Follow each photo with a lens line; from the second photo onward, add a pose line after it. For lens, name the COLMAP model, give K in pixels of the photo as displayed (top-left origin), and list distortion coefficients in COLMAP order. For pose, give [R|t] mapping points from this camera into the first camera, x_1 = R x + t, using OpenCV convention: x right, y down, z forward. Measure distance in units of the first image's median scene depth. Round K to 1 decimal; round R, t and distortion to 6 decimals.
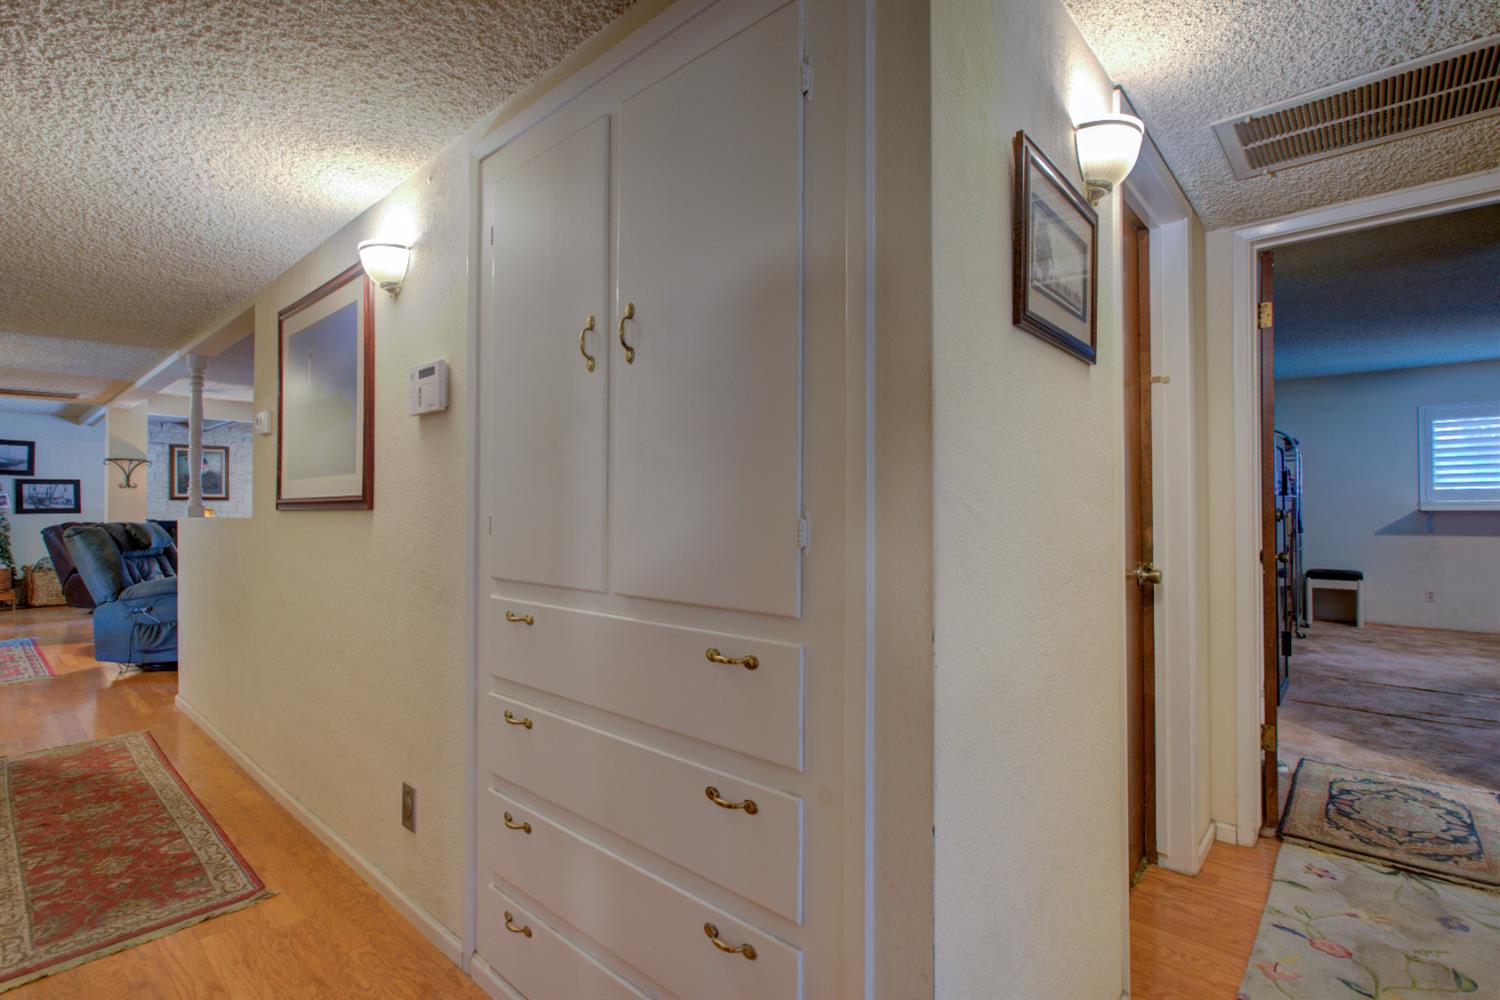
lens RADIAL K [[703.2, 0, 749.2], [0, 703.2, 504.8], [0, 0, 1]] dist [-0.006094, 0.000848]
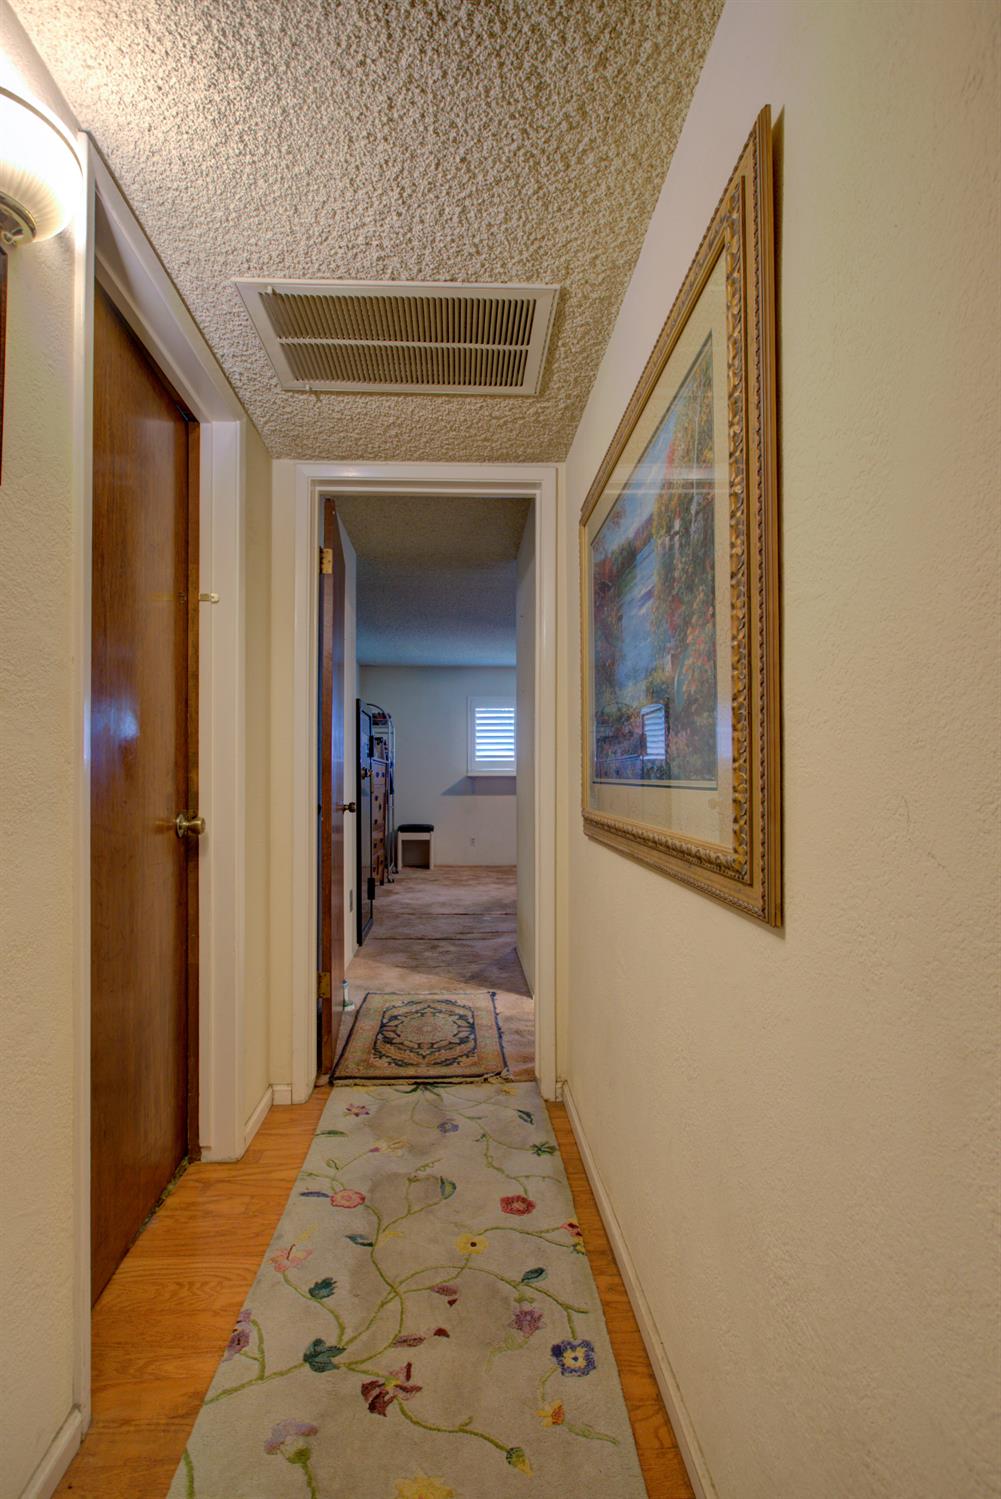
lens RADIAL K [[702.7, 0, 492.4], [0, 702.7, 778.1], [0, 0, 1]] dist [-0.006094, 0.000848]
pose [[0.707082, 0.006736, 0.707099, 0.206331], [-0.009231, 0.999957, -0.000295, 0.037203], [-0.707071, -0.006319, 0.707114, 0.129785]]
